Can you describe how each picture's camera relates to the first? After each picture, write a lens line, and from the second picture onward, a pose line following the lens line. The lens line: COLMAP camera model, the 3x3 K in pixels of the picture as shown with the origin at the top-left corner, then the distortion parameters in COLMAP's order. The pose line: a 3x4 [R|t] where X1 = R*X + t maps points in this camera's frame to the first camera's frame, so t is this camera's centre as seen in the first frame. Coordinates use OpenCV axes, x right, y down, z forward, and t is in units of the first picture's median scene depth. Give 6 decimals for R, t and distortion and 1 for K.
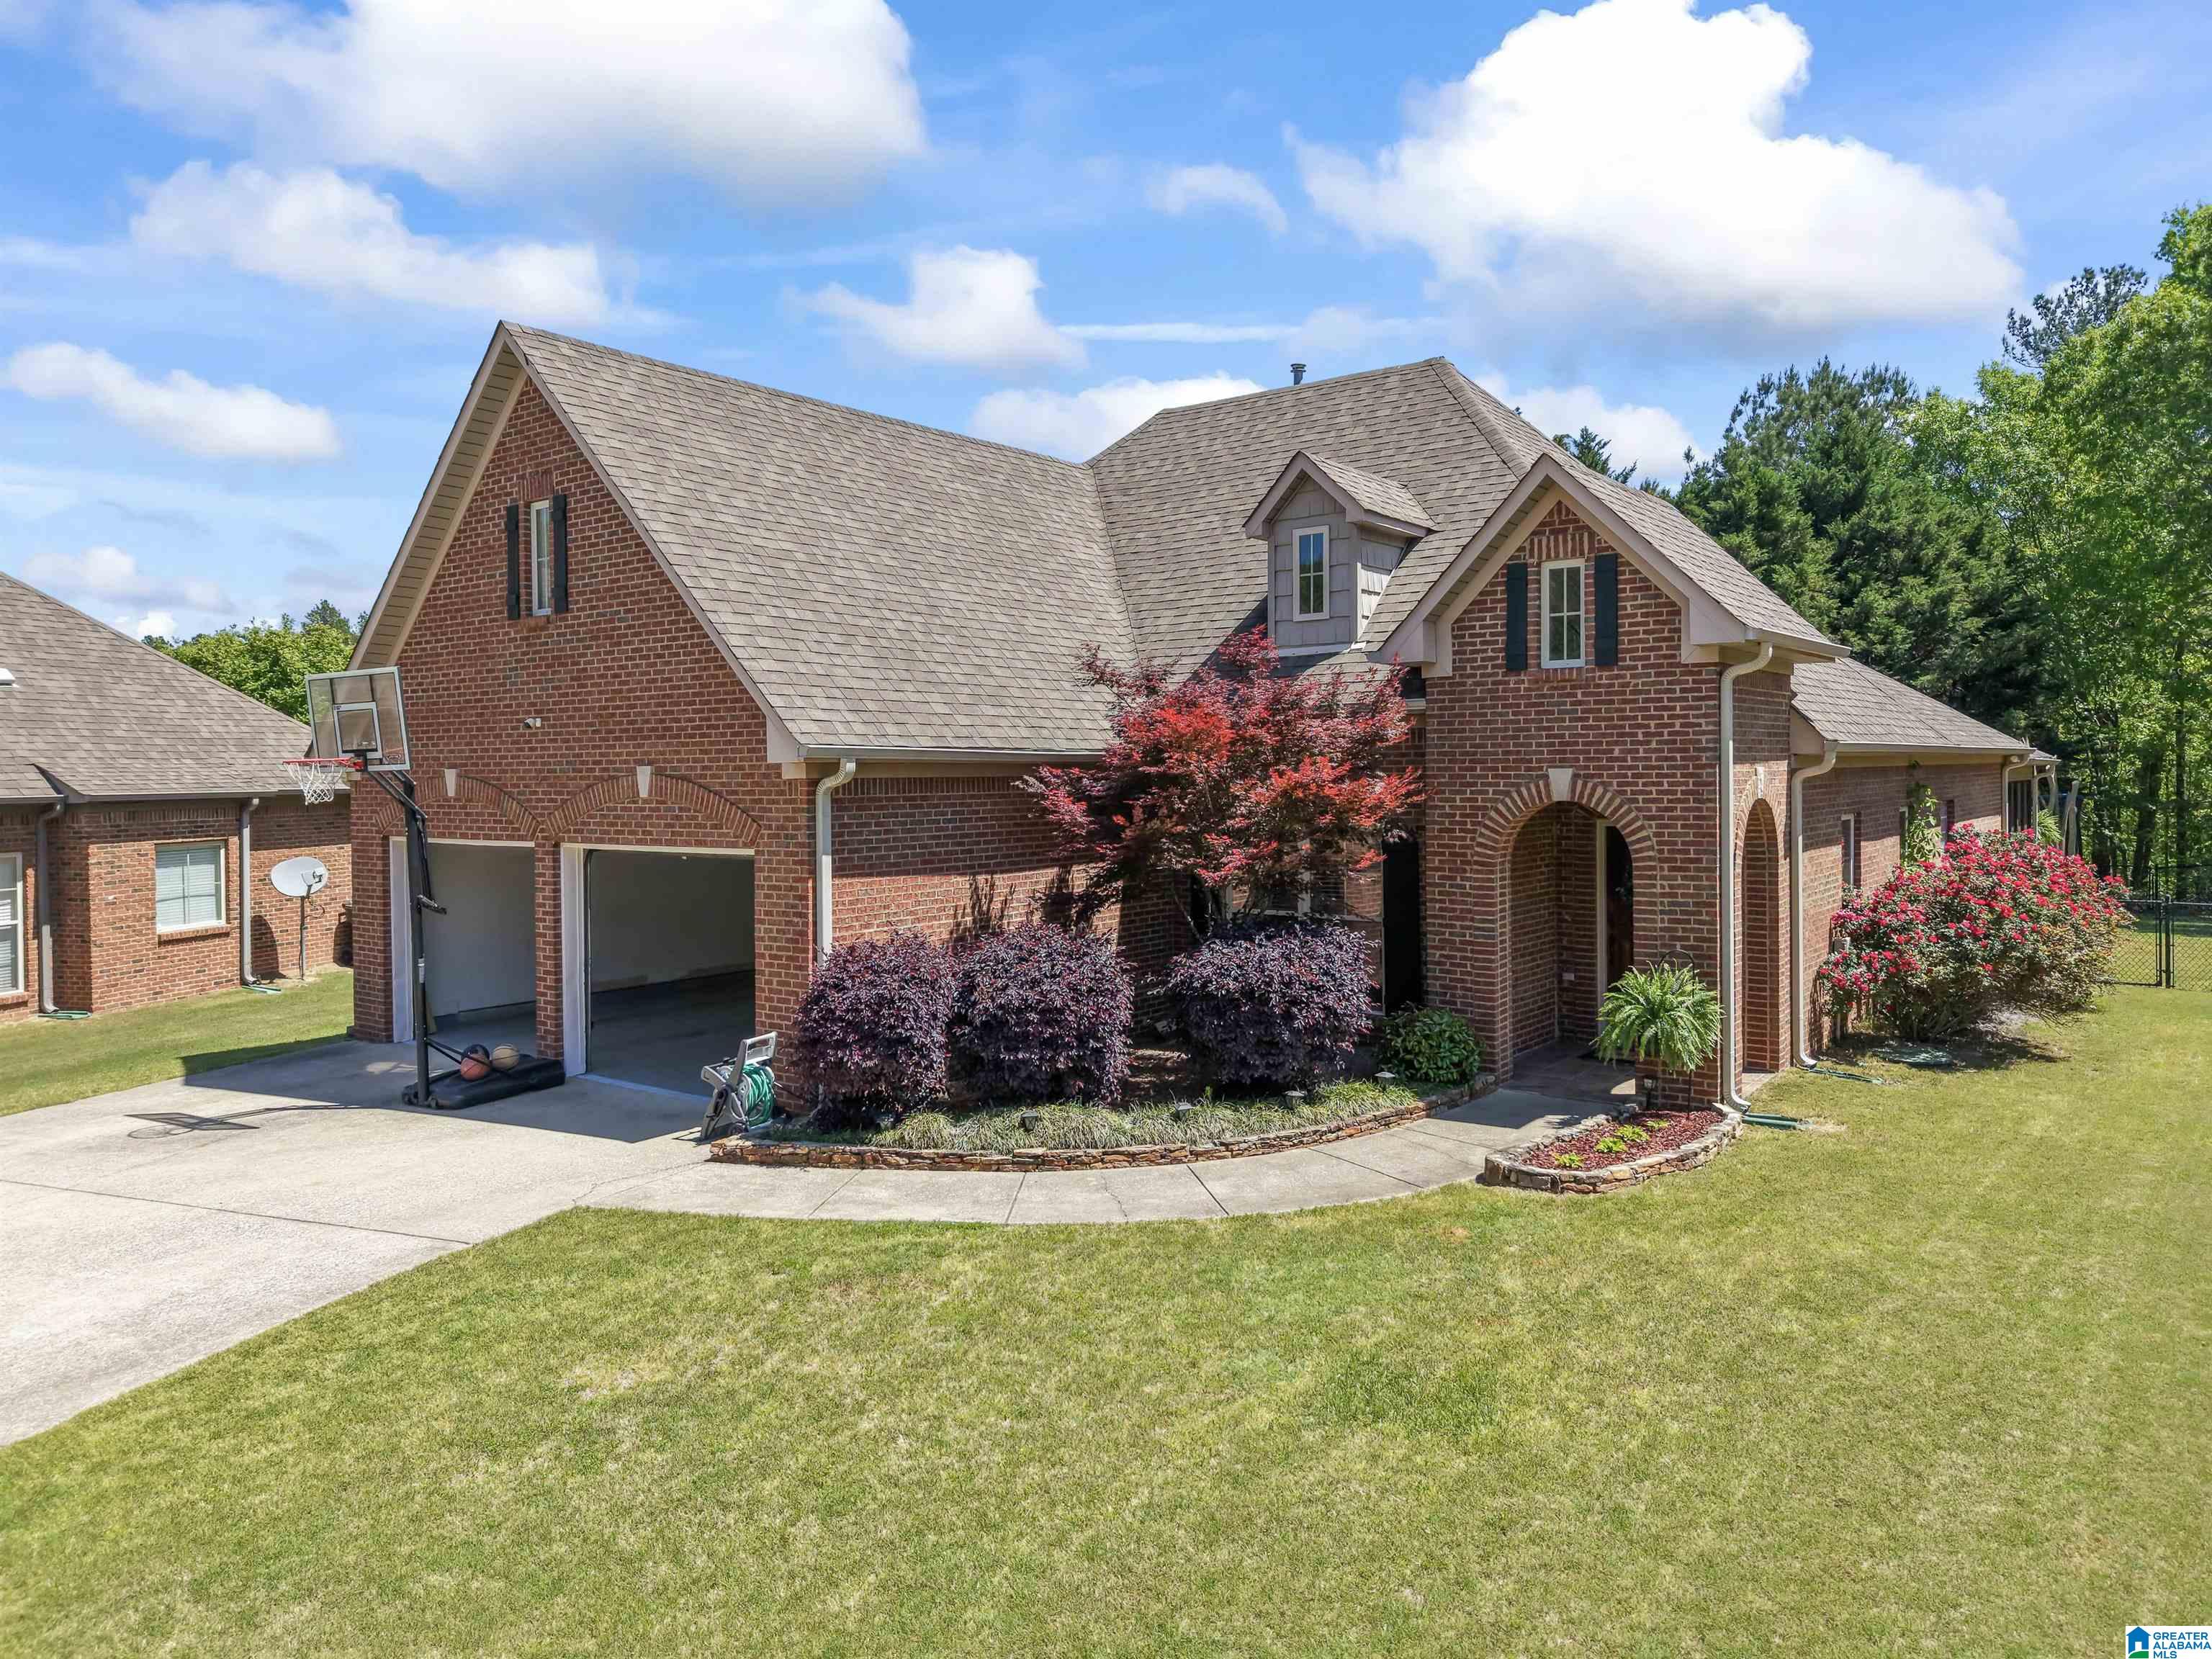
lens RADIAL K [[1563.9, 0, 1106.0], [0, 1563.9, 829.5], [0, 0, 1]] dist [0.001145, -0.002069]
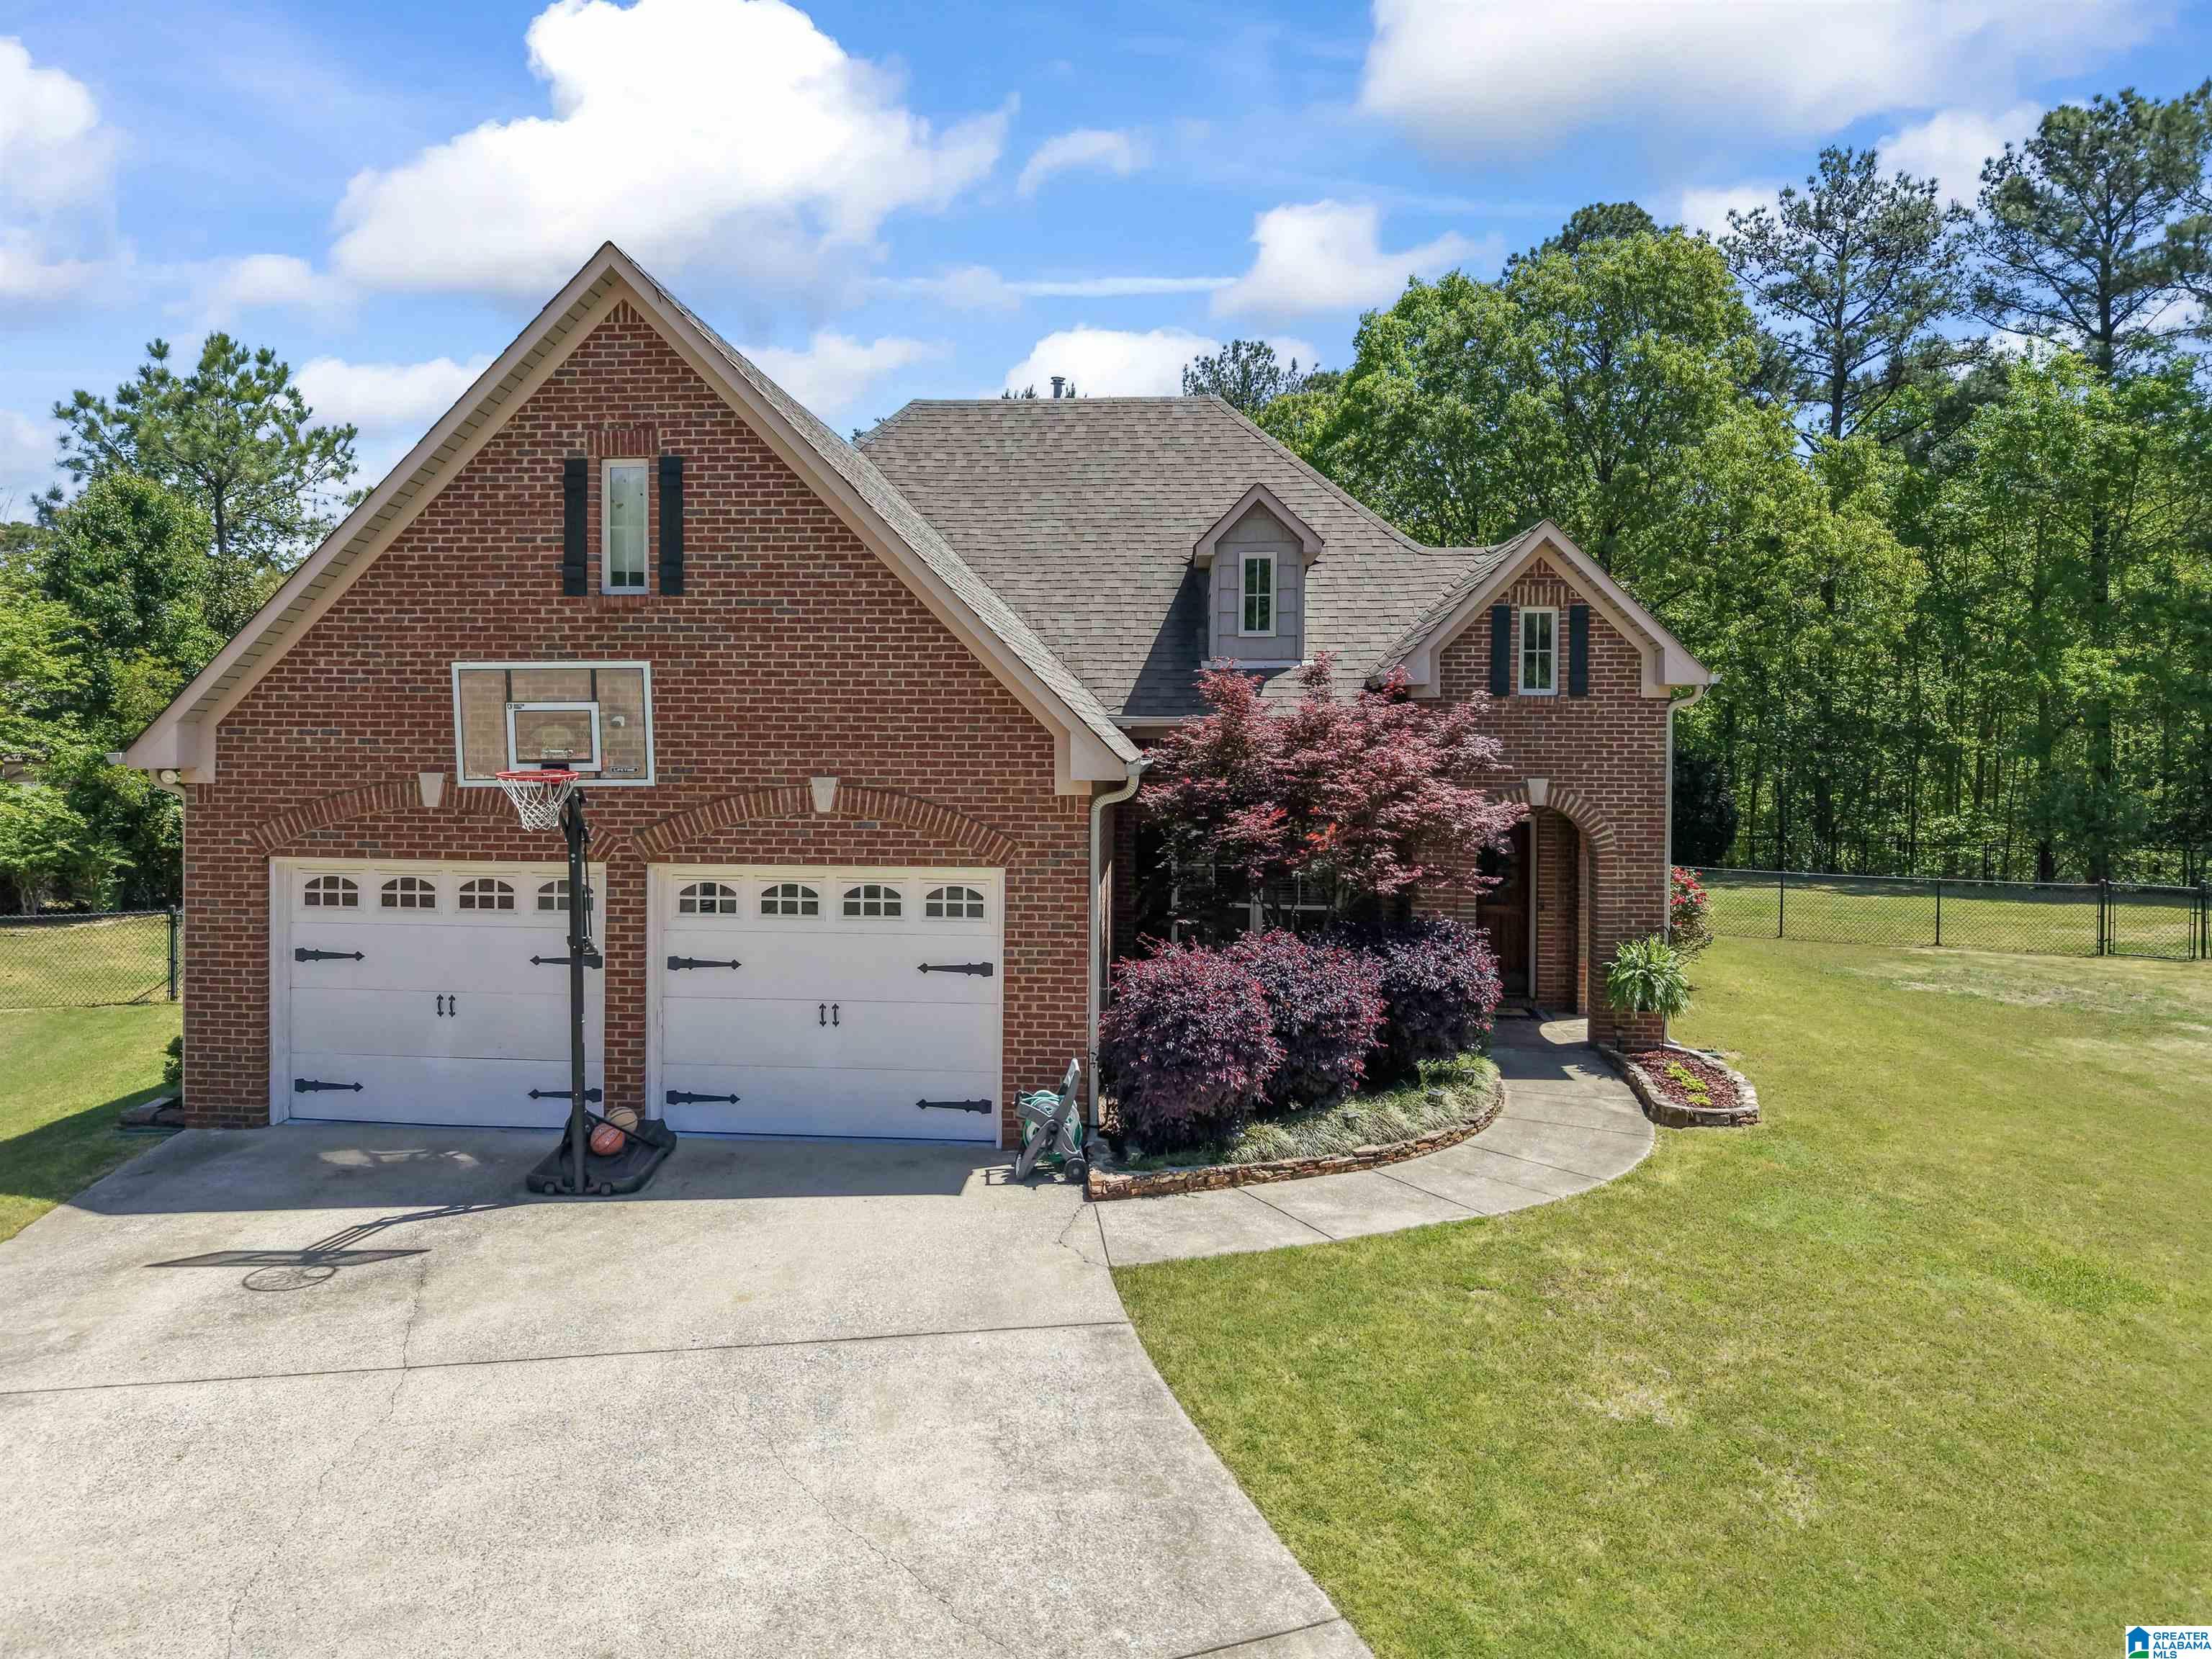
lens RADIAL K [[1538.8, 0, 1104.3], [0, 1538.8, 788.6], [0, 0, 1]] dist [0.000750, -0.002392]
pose [[0.847731, -0.003865, 0.530413, -0.713980], [0.005273, 0.999985, -0.001140, -0.036725], [-0.530400, 0.003763, 0.847739, 0.195265]]
